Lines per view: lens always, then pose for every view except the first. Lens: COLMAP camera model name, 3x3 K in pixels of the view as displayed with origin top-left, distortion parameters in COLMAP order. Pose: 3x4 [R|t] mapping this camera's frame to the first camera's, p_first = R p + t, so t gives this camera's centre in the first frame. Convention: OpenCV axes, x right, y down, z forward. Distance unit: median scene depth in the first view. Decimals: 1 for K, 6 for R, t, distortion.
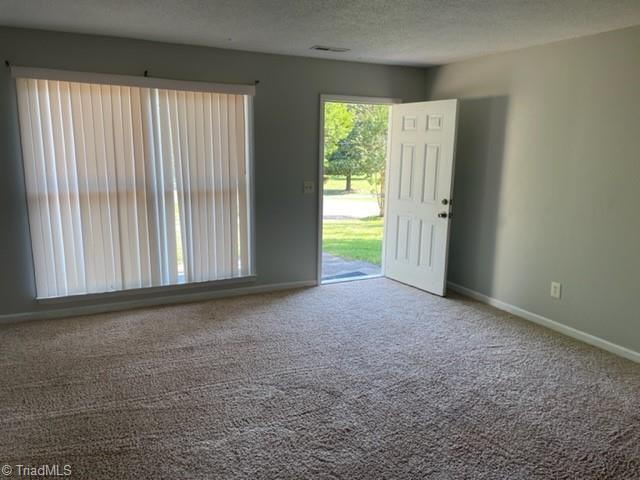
lens RADIAL K [[481.1, 0, 320.7], [0, 481.1, 245.4], [0, 0, 1]] dist [0.009741, -0.024868]
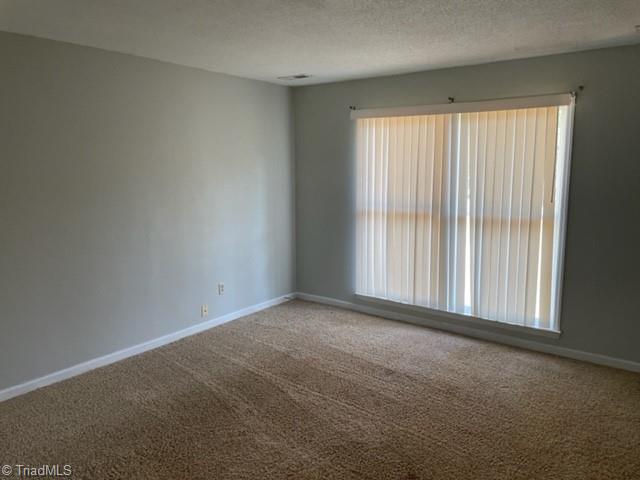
lens RADIAL K [[481.1, 0, 320.6], [0, 481.1, 234.1], [0, 0, 1]] dist [0.009741, -0.024868]
pose [[0.421206, 0.105630, -0.900793, 0.450782], [-0.174672, 0.984049, 0.033717, -0.061997], [0.889986, 0.143142, 0.432939, 0.343471]]
